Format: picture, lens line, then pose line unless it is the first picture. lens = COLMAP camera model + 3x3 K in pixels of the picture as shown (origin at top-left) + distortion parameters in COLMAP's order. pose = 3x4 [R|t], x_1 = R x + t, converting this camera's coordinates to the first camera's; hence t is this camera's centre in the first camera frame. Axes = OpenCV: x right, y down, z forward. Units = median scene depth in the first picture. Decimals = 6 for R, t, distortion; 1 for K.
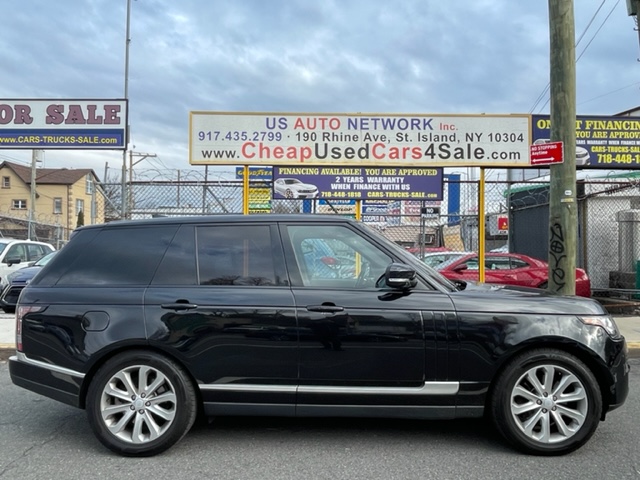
lens RADIAL K [[482.7, 0, 317.7], [0, 482.7, 241.4], [0, 0, 1]] dist [0.009817, -0.026942]
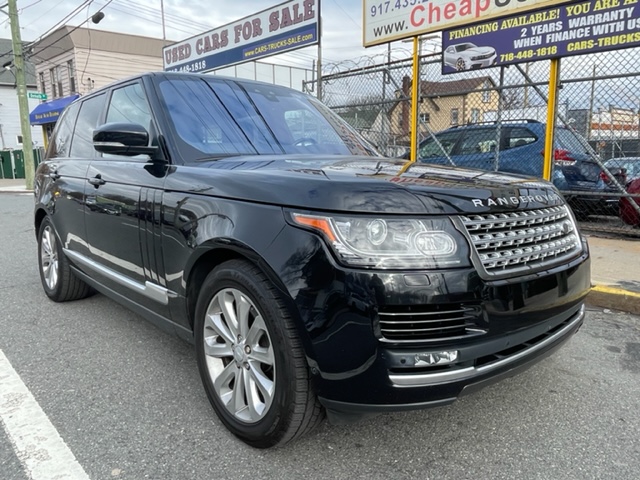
lens RADIAL K [[482.7, 0, 319.1], [0, 482.7, 240.7], [0, 0, 1]] dist [0.009817, -0.026942]
pose [[0.675865, 0.112425, -0.728400, 0.382219], [0.020832, 0.984989, 0.171358, 0.041830], [0.736731, -0.130989, 0.663377, 0.282987]]
